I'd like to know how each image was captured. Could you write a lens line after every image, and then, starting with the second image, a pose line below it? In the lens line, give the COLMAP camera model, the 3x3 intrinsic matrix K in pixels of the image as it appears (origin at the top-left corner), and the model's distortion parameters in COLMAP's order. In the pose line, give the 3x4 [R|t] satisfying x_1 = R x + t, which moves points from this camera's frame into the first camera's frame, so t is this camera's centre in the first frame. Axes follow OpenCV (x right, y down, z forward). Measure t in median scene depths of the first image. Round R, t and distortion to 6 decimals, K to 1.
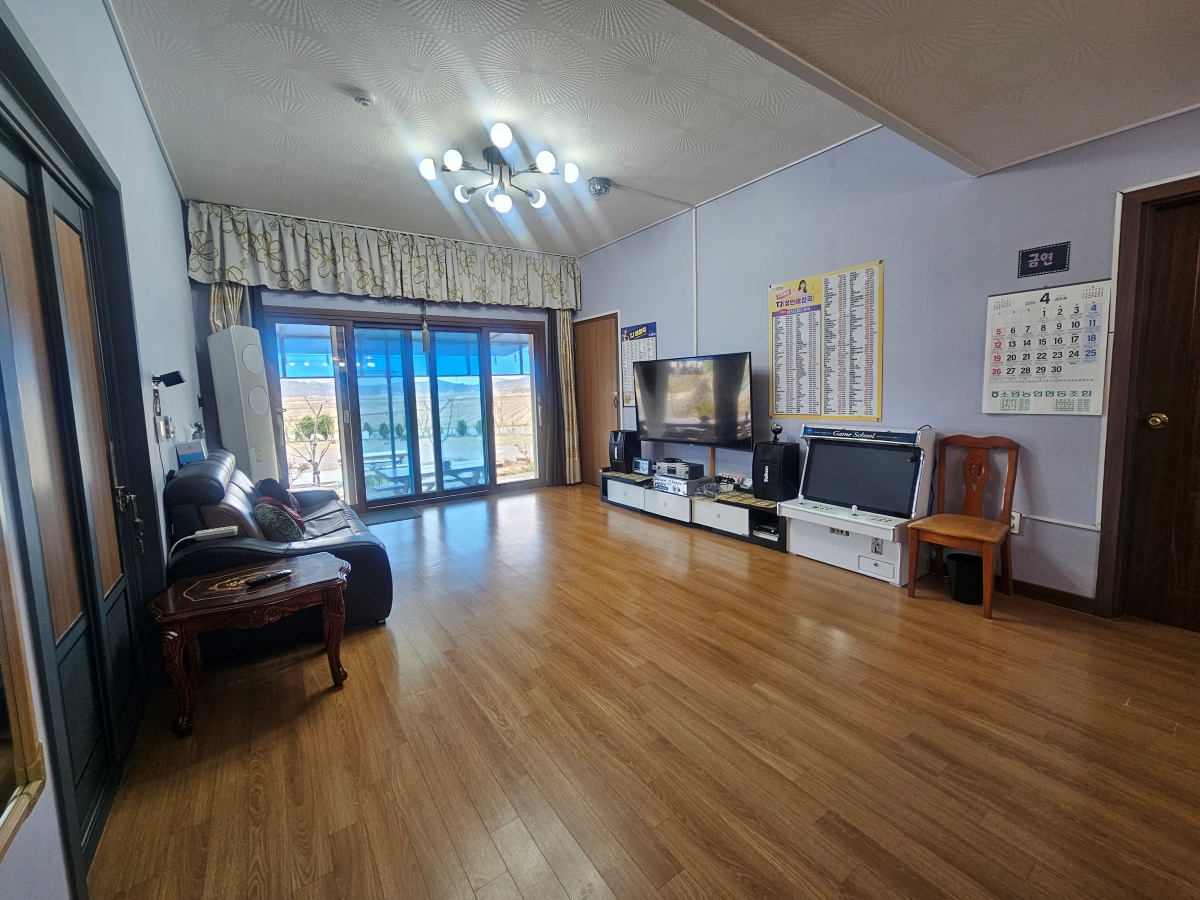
lens RADIAL K [[490.9, 0, 596.8], [0, 490.9, 434.5], [0, 0, 1]] dist [-0.000949, -0.000119]
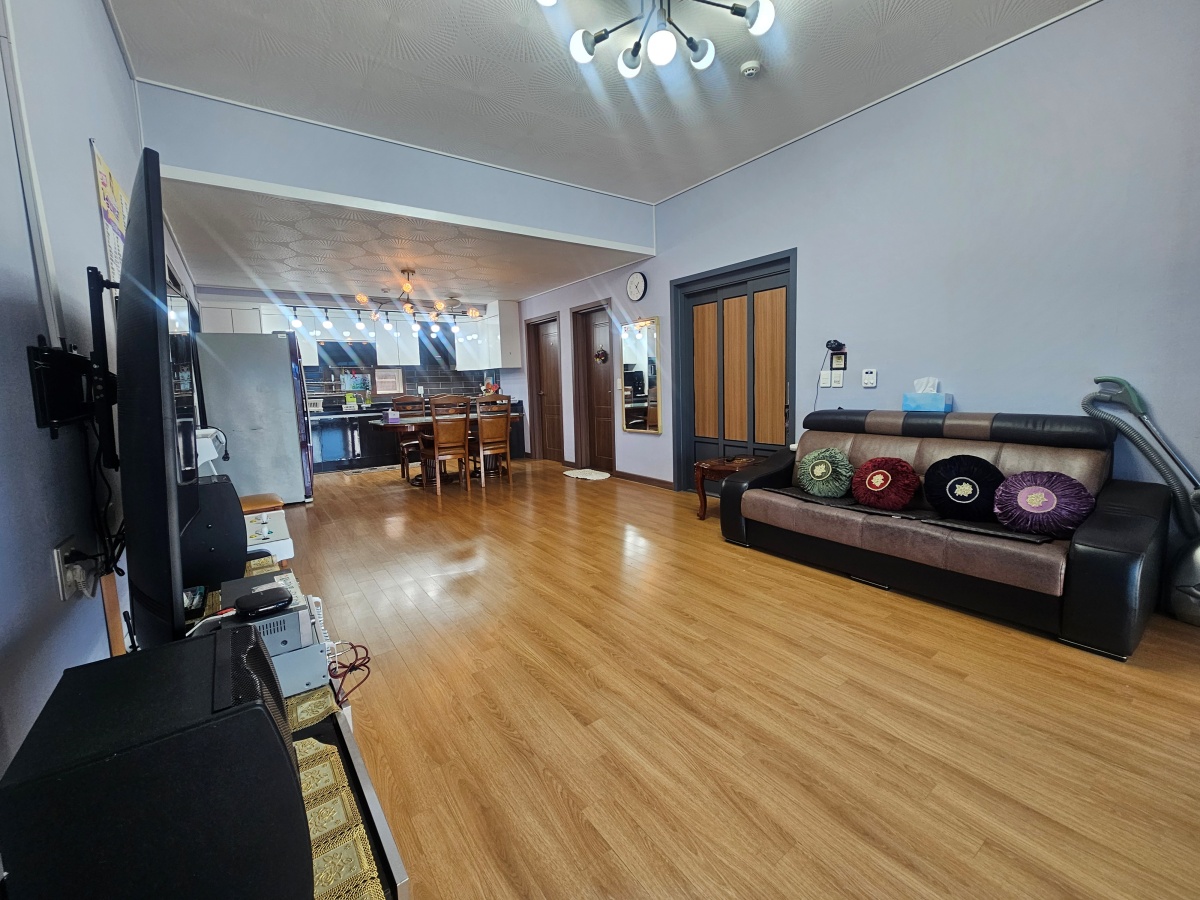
lens RADIAL K [[490.9, 0, 596.8], [0, 490.9, 434.5], [0, 0, 1]] dist [-0.000949, -0.000119]
pose [[-0.998324, 0.055950, -0.014772, -0.065244], [0.052003, 0.979404, 0.195099, -0.113531], [0.025384, 0.194004, -0.980672, 1.588553]]
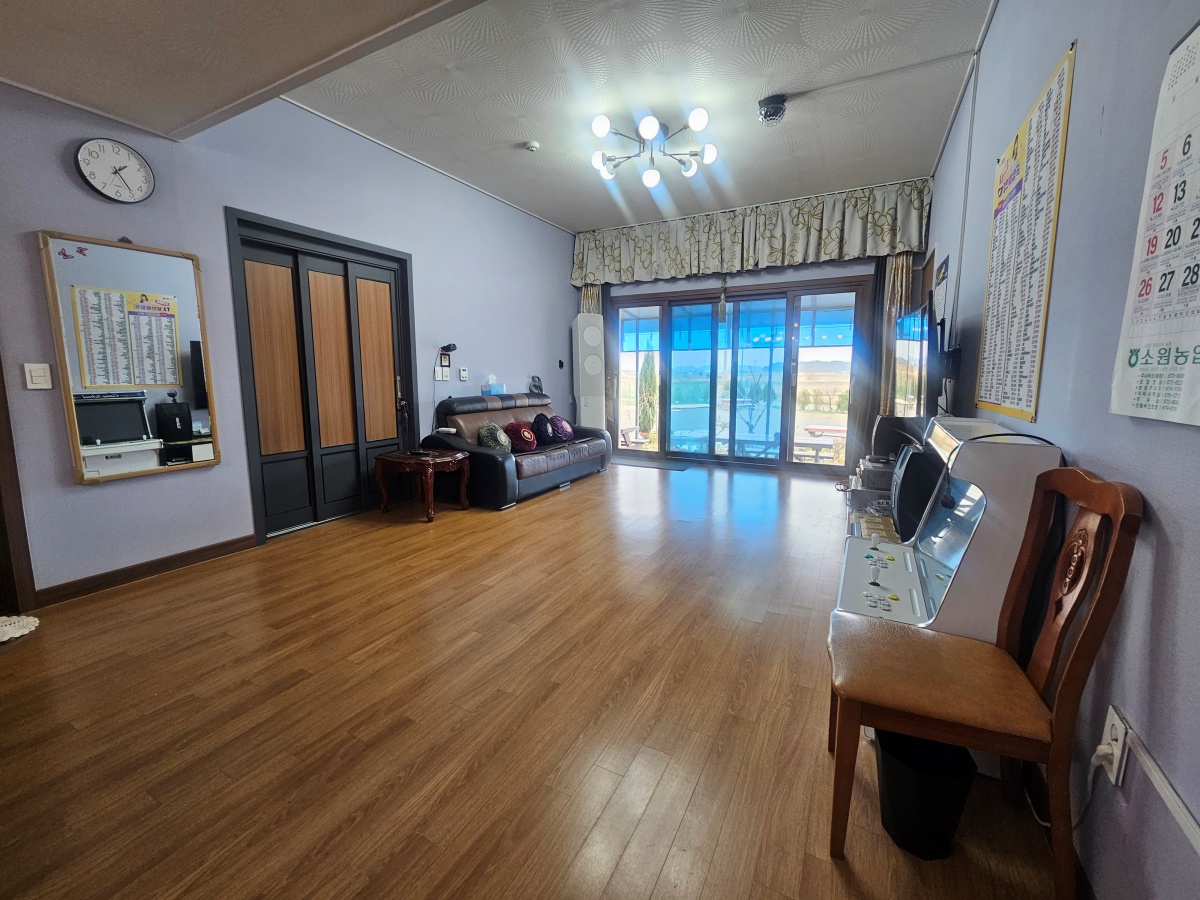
lens RADIAL K [[490.9, 0, 596.8], [0, 490.9, 434.5], [0, 0, 1]] dist [-0.000949, -0.000119]
pose [[0.454892, 0.138051, -0.879781, 0.719916], [-0.093377, 0.989860, 0.107043, -0.024938], [0.885638, 0.033458, 0.463170, 0.403526]]
